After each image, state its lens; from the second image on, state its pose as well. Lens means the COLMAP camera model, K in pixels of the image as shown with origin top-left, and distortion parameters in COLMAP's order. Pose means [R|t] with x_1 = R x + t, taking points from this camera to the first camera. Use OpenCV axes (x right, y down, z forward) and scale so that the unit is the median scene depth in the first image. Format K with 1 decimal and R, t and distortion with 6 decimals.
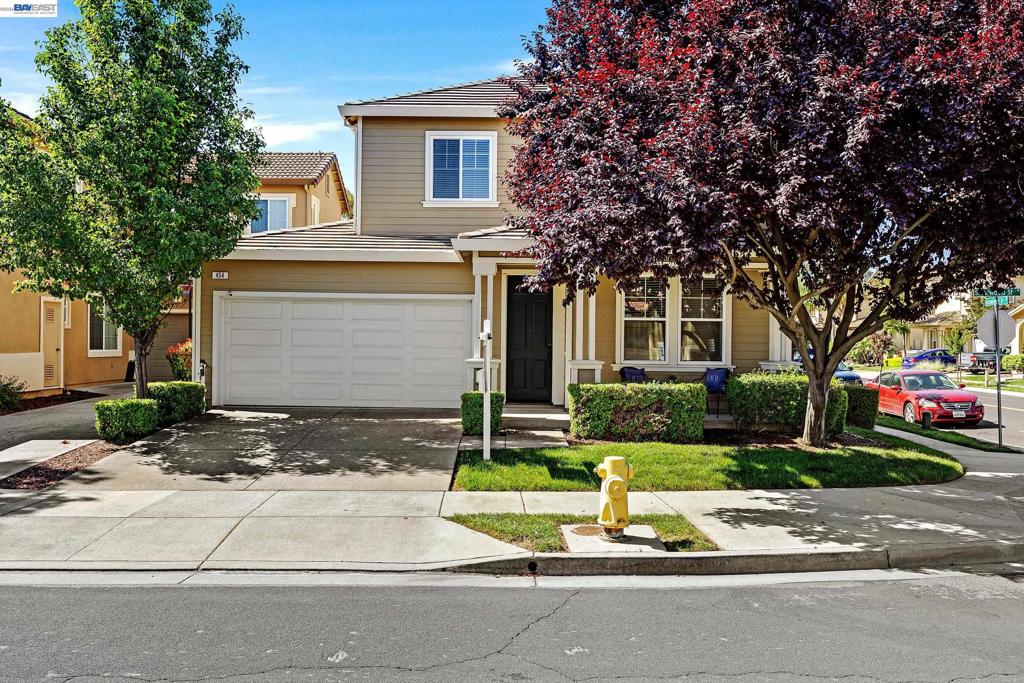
lens RADIAL K [[866.3, 0, 510.8], [0, 866.3, 333.0], [0, 0, 1]] dist [0.001181, -0.000810]
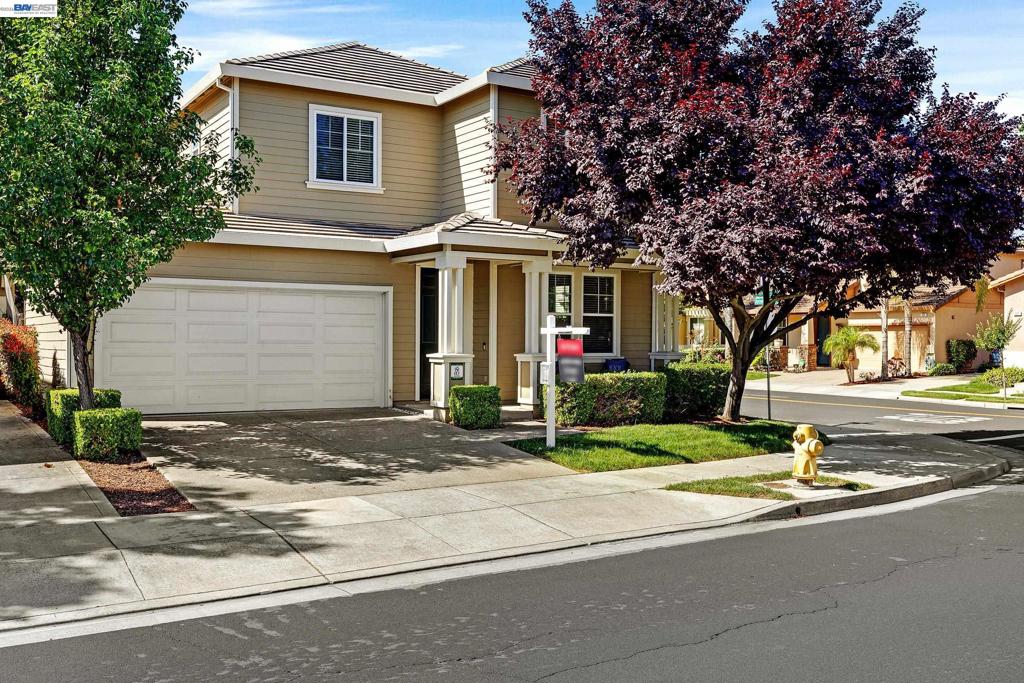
lens RADIAL K [[1022.9, 0, 511.7], [0, 1022.9, 346.9], [0, 0, 1]] dist [0.008940, 0.000000]
pose [[0.834003, -0.011957, 0.551630, -0.543632], [-0.001432, 0.999715, 0.023835, -0.004976], [-0.551758, -0.020669, 0.833748, -0.015518]]
